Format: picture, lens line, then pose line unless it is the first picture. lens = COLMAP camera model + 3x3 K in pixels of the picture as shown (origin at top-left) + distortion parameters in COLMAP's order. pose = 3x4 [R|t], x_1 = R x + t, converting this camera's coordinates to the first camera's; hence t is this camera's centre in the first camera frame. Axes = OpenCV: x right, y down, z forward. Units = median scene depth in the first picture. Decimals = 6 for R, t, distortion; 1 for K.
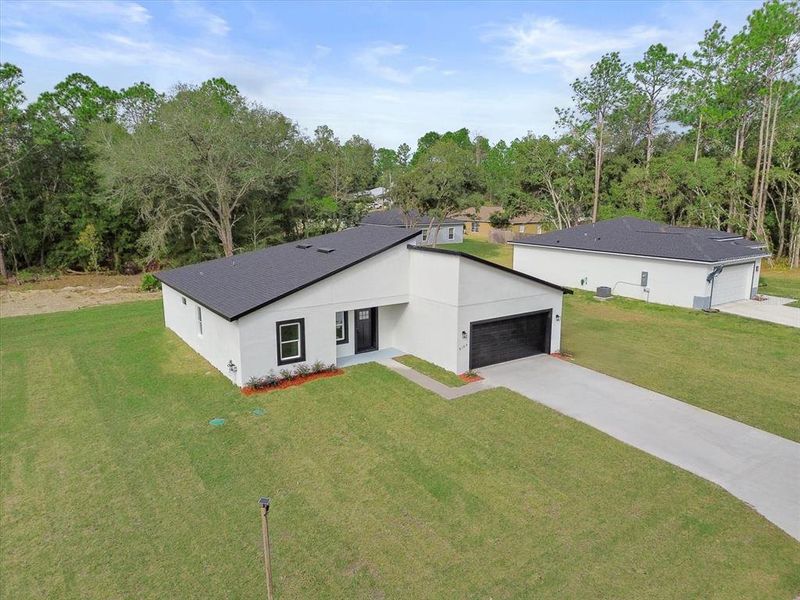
lens RADIAL K [[574.3, 0, 400.0], [0, 574.3, 300.0], [0, 0, 1]] dist [0.044511, -0.000216]
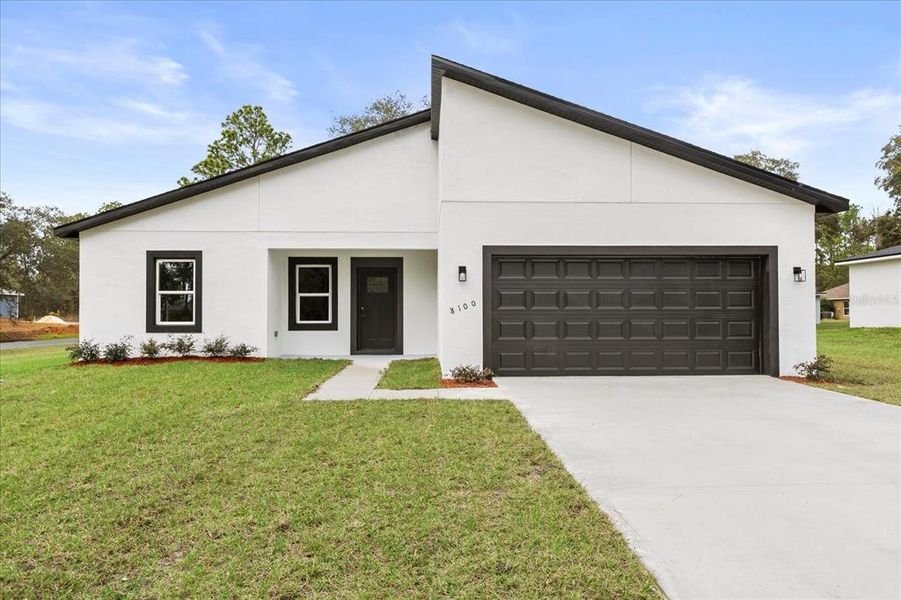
lens RADIAL K [[581.2, 0, 450.5], [0, 581.2, 300.0], [0, 0, 1]] dist [-0.006699, -0.000931]
pose [[0.846099, -0.017752, -0.532730, 0.318747], [-0.100966, 0.976014, -0.192880, 0.155911], [0.523376, 0.216983, 0.824012, 0.666302]]
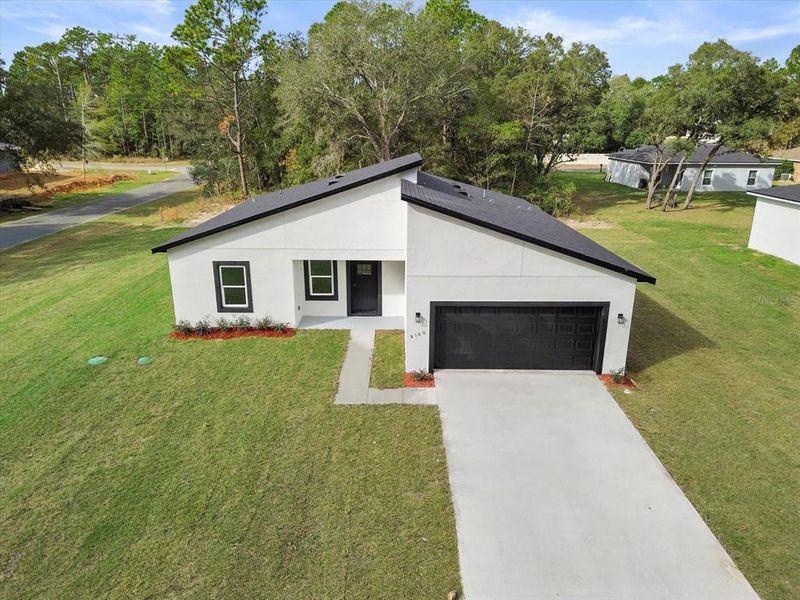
lens RADIAL K [[574.3, 0, 400.0], [0, 574.3, 300.0], [0, 0, 1]] dist [0.044511, -0.000216]
pose [[0.823099, 0.171035, -0.541530, 0.459023], [-0.112788, 0.983808, 0.139290, -0.052434], [0.556585, -0.053571, 0.829062, 0.424077]]
